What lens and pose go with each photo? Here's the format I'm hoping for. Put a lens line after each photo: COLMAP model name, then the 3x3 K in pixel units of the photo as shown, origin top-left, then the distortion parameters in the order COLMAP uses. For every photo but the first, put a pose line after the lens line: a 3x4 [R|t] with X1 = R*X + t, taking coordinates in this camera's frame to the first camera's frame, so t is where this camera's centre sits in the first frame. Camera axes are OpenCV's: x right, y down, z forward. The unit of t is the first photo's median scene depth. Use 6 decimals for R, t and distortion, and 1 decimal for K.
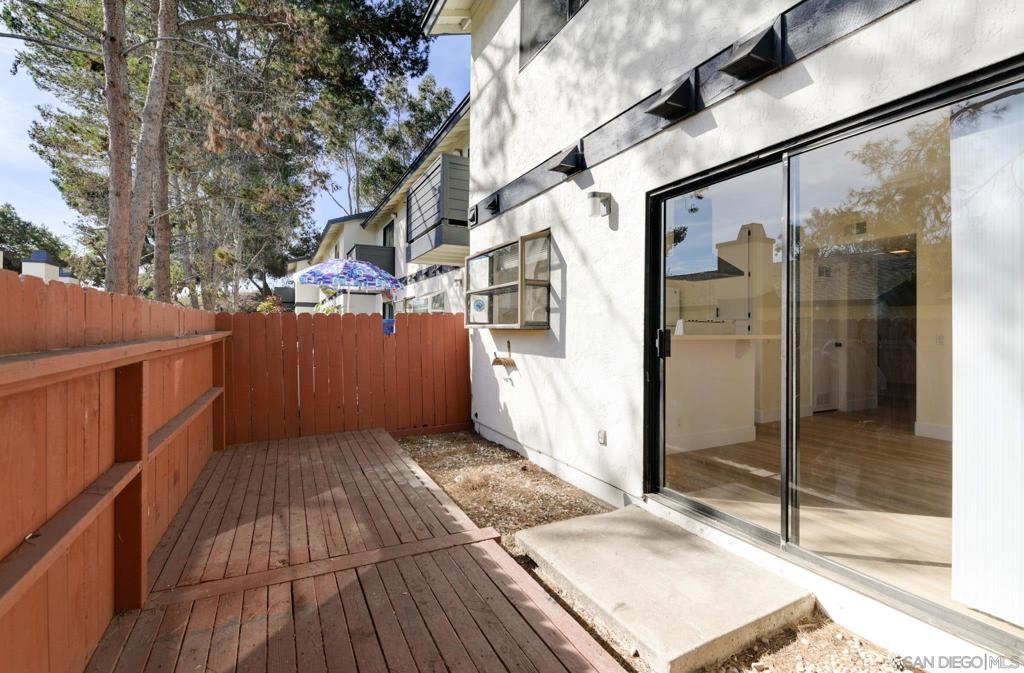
lens RADIAL K [[455.3, 0, 504.2], [0, 455.3, 327.6], [0, 0, 1]] dist [0.018383, -0.015161]
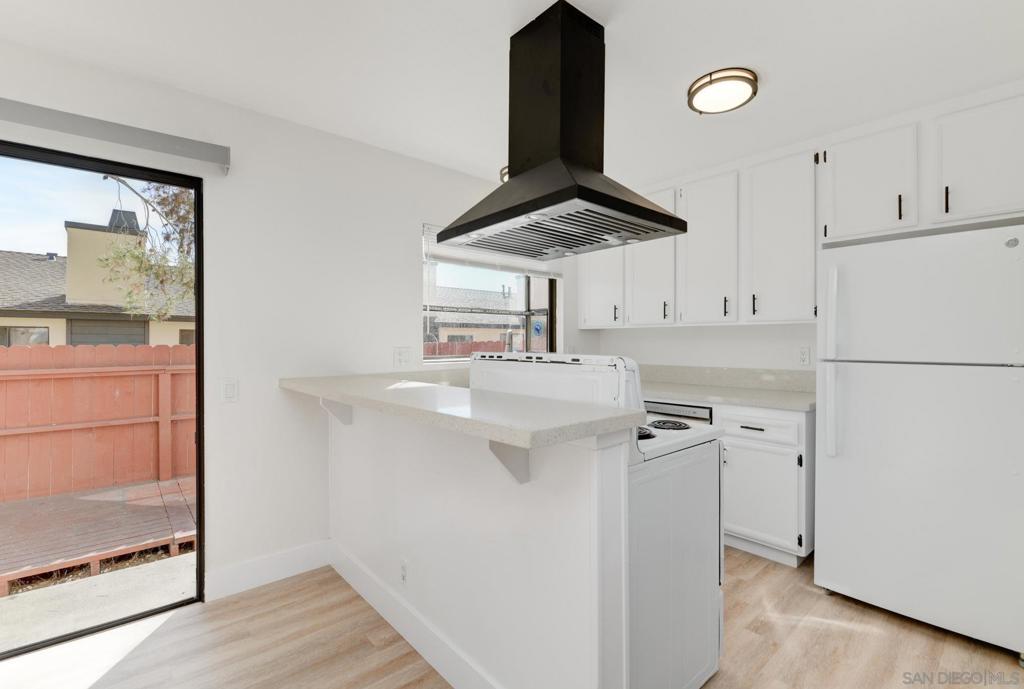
lens RADIAL K [[455.4, 0, 512.0], [0, 455.4, 344.5], [0, 0, 1]] dist [0.000237, -0.006346]
pose [[0.254238, -0.003890, -0.967134, 1.030560], [0.006639, 0.999975, -0.002277, -0.031796], [0.967119, -0.005842, 0.254257, 1.172151]]
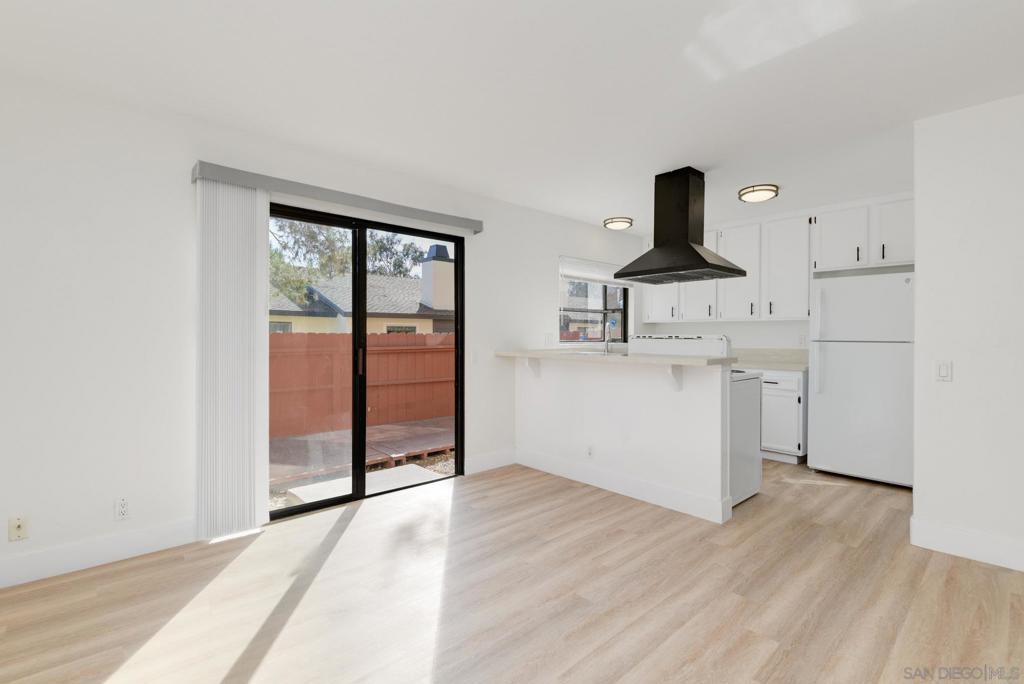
lens RADIAL K [[460.4, 0, 501.6], [0, 460.4, 339.1], [0, 0, 1]] dist [-0.000258, -0.000602]
pose [[0.252258, 0.000122, -0.967660, 1.442679], [0.002801, 0.999996, 0.000856, -0.016080], [0.967656, -0.002927, 0.252256, 0.711903]]
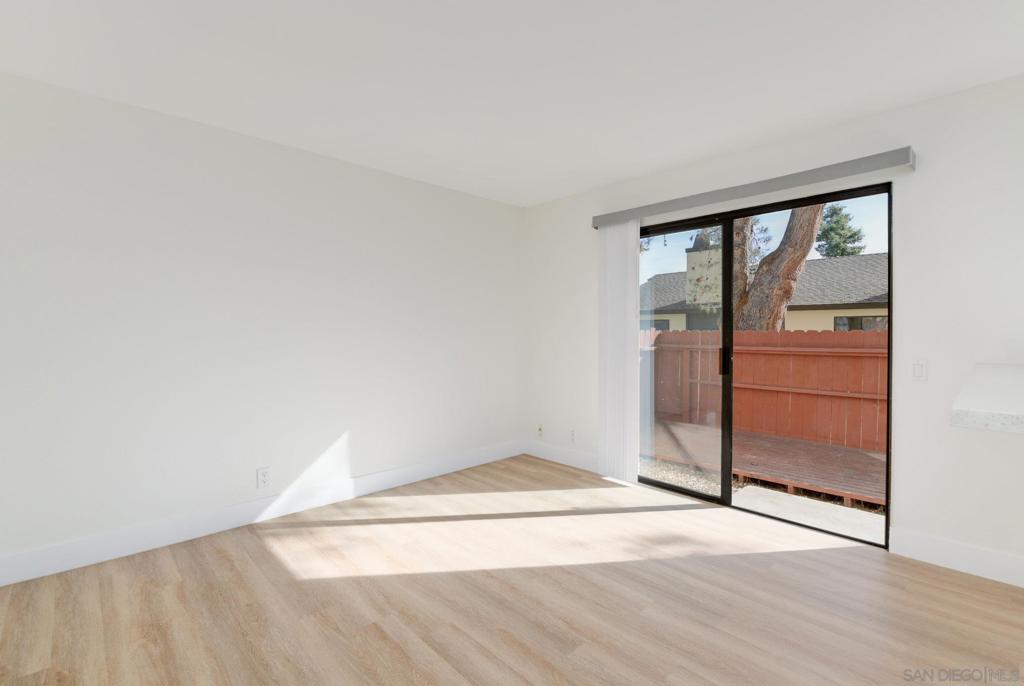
lens RADIAL K [[458.7, 0, 517.0], [0, 458.7, 334.4], [0, 0, 1]] dist [-0.003200, -0.001237]
pose [[-0.954713, -0.004595, -0.297494, 1.094734], [-0.004861, 0.999988, 0.000153, -0.020949], [0.297490, 0.001592, -0.954724, 1.437978]]
